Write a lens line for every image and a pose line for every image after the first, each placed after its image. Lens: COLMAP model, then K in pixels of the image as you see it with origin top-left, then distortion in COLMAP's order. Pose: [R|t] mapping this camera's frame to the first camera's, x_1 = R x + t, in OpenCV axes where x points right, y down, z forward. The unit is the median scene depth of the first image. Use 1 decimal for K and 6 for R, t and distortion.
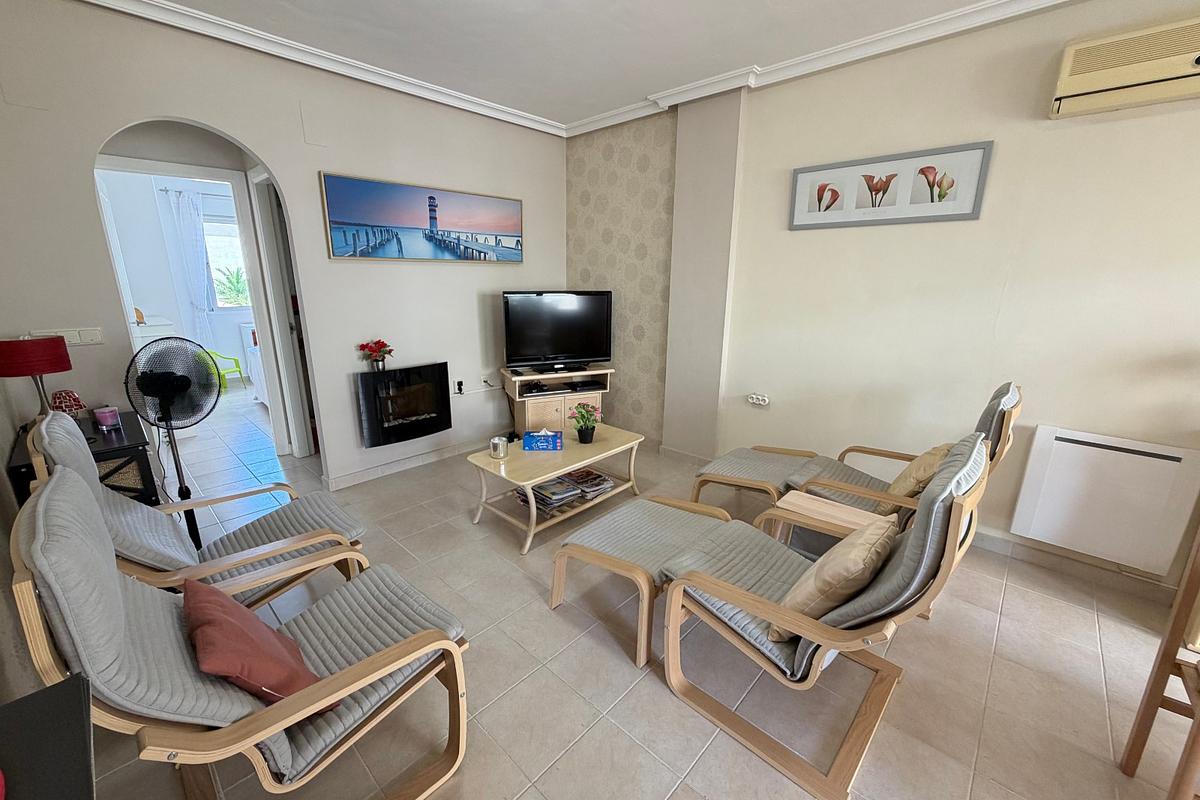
lens RADIAL K [[476.5, 0, 597.3], [0, 476.5, 401.0], [0, 0, 1]] dist [-0.001133, 0.000098]
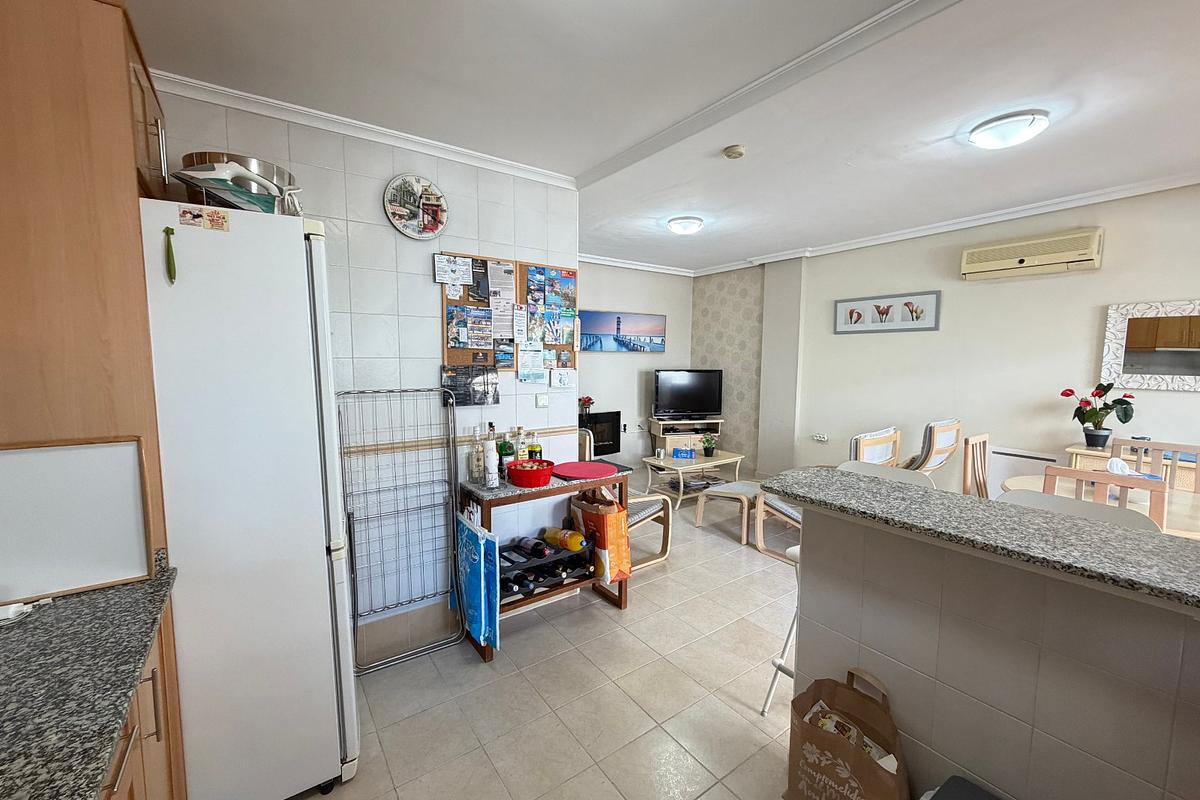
lens RADIAL K [[476.5, 0, 594.7], [0, 476.5, 401.3], [0, 0, 1]] dist [-0.001133, 0.000098]
pose [[0.979252, 0.015768, -0.202030, -0.088369], [-0.049000, 0.985809, -0.160563, 0.200266], [0.196631, 0.167131, 0.966128, -0.807758]]
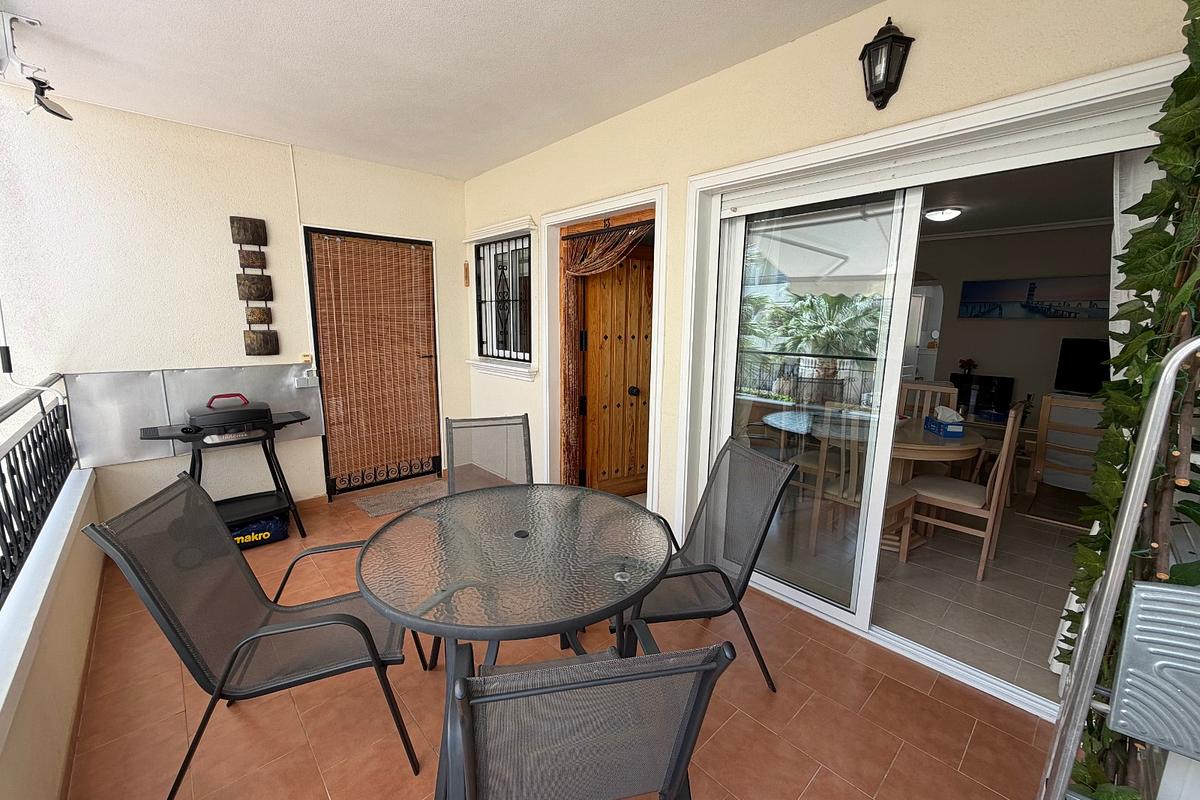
lens RADIAL K [[476.5, 0, 600.9], [0, 476.5, 403.7], [0, 0, 1]] dist [-0.001133, 0.000098]
pose [[-0.068489, 0.166842, -0.983602, 1.852670], [-0.264943, 0.947474, 0.179162, 0.112847], [0.961829, 0.272869, -0.020688, -0.430097]]
